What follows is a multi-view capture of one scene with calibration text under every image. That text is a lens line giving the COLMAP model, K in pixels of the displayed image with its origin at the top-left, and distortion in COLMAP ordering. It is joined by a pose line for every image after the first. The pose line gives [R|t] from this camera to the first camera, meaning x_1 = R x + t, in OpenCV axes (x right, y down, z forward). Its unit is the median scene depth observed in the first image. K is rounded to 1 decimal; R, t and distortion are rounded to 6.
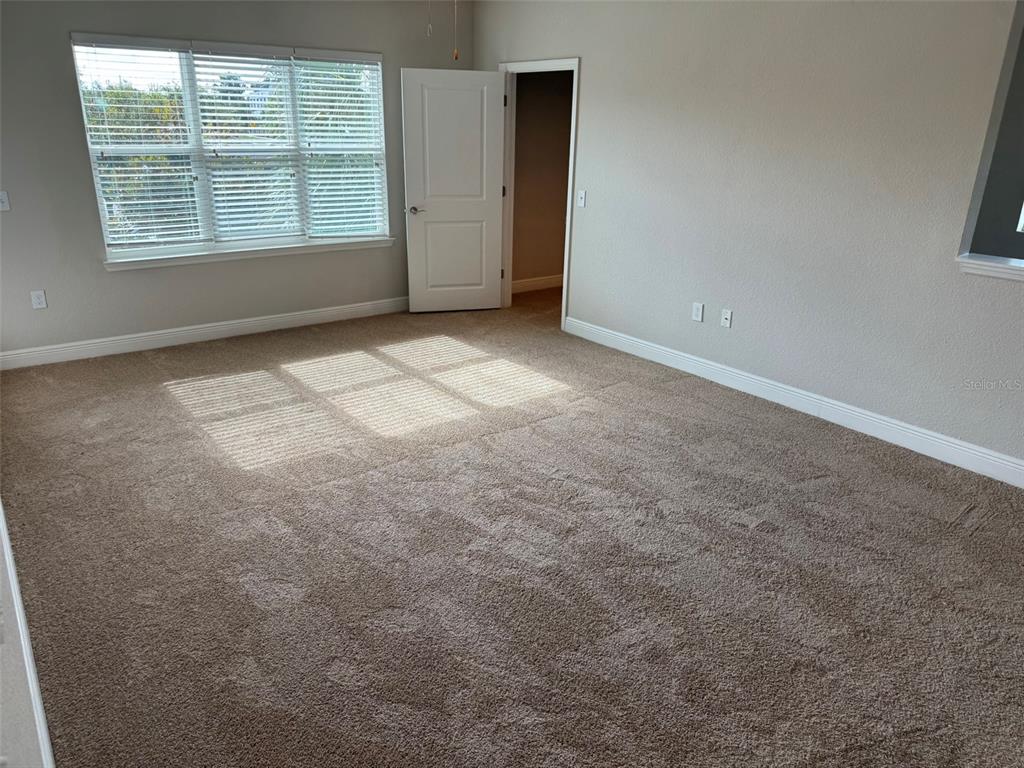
lens RADIAL K [[726.8, 0, 510.9], [0, 726.8, 382.5], [0, 0, 1]] dist [0.056036, -0.070701]
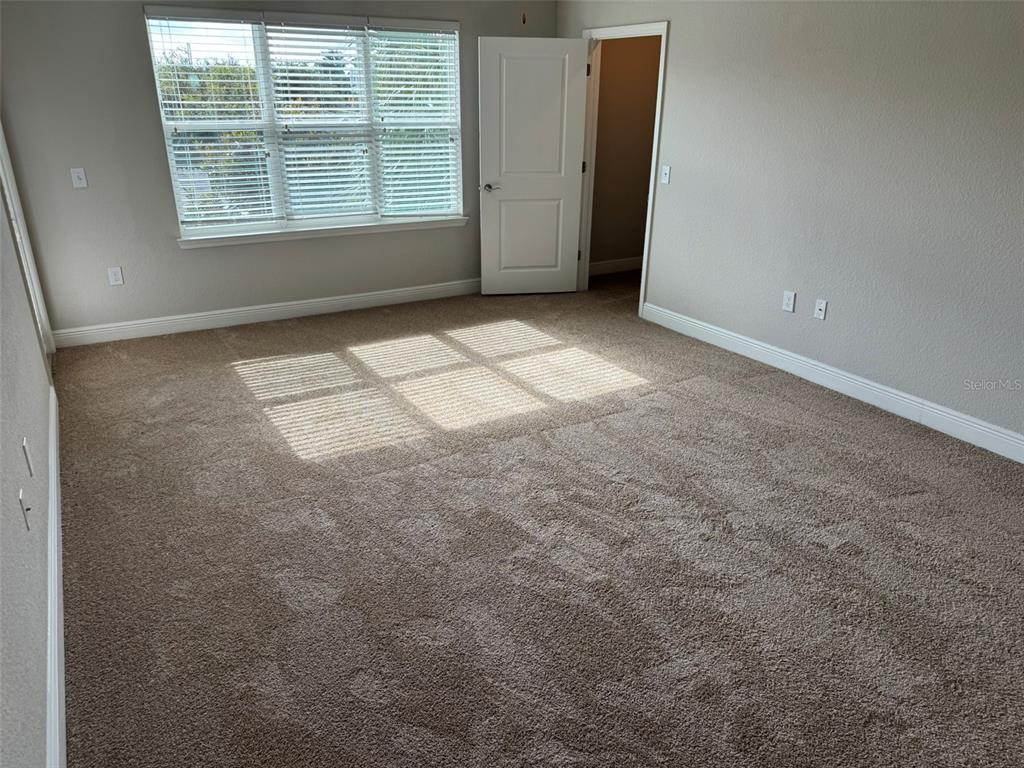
lens RADIAL K [[726.8, 0, 517.5], [0, 726.8, 392.7], [0, 0, 1]] dist [0.056036, -0.070701]
pose [[0.993154, 0.035071, -0.111420, 0.029060], [-0.030121, 0.998496, 0.045805, -0.016250], [0.112859, -0.042136, 0.992717, 0.052750]]
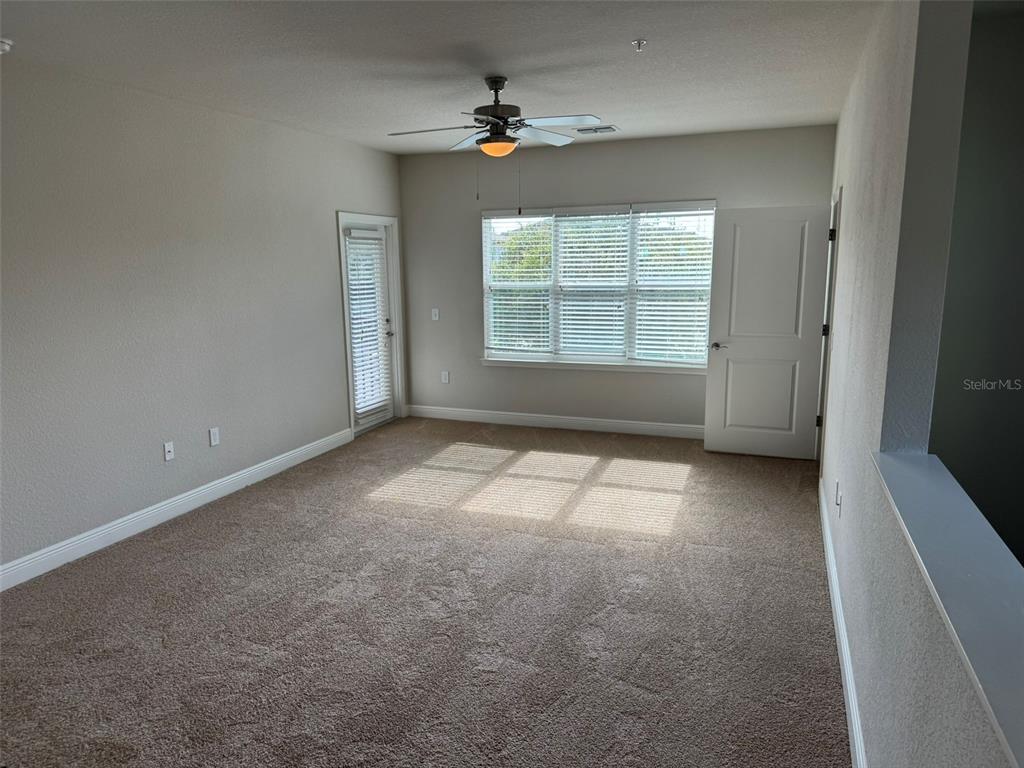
lens RADIAL K [[726.8, 0, 513.2], [0, 726.8, 386.6], [0, 0, 1]] dist [0.056036, -0.070701]
pose [[0.520134, 0.124991, -0.844889, 0.791431], [-0.267569, 0.963283, -0.022216, -0.105300], [0.811090, 0.237622, 0.534480, 0.320141]]
